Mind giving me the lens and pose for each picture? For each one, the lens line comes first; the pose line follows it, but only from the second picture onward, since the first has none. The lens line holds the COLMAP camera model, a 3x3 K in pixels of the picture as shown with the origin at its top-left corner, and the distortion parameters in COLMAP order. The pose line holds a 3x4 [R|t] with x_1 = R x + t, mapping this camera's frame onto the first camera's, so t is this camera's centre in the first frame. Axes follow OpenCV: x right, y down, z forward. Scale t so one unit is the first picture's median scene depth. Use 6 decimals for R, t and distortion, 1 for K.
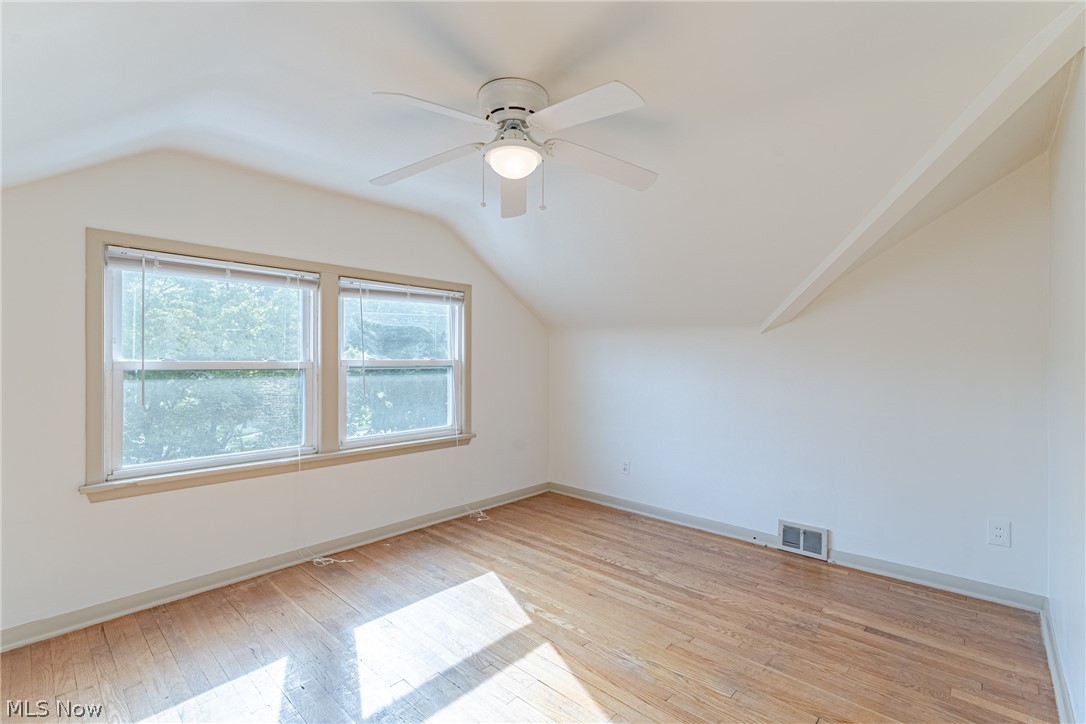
lens RADIAL K [[479.1, 0, 542.3], [0, 479.1, 366.2], [0, 0, 1]] dist [0.002105, 0.000161]
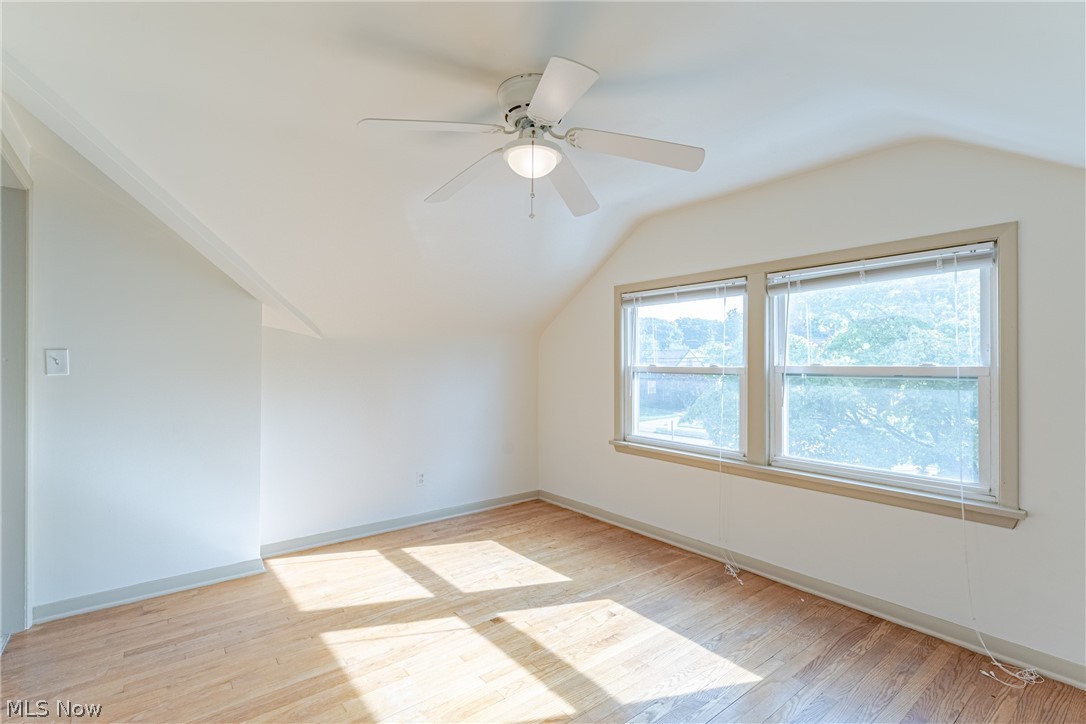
lens RADIAL K [[517.1, 0, 543.0], [0, 517.1, 362.0], [0, 0, 1]] dist [0.001023, -0.000012]
pose [[-0.168453, 0.000088, -0.985710, 0.632002], [-0.010613, 0.999942, 0.001903, -0.018007], [0.985653, 0.010782, -0.168442, 0.768657]]
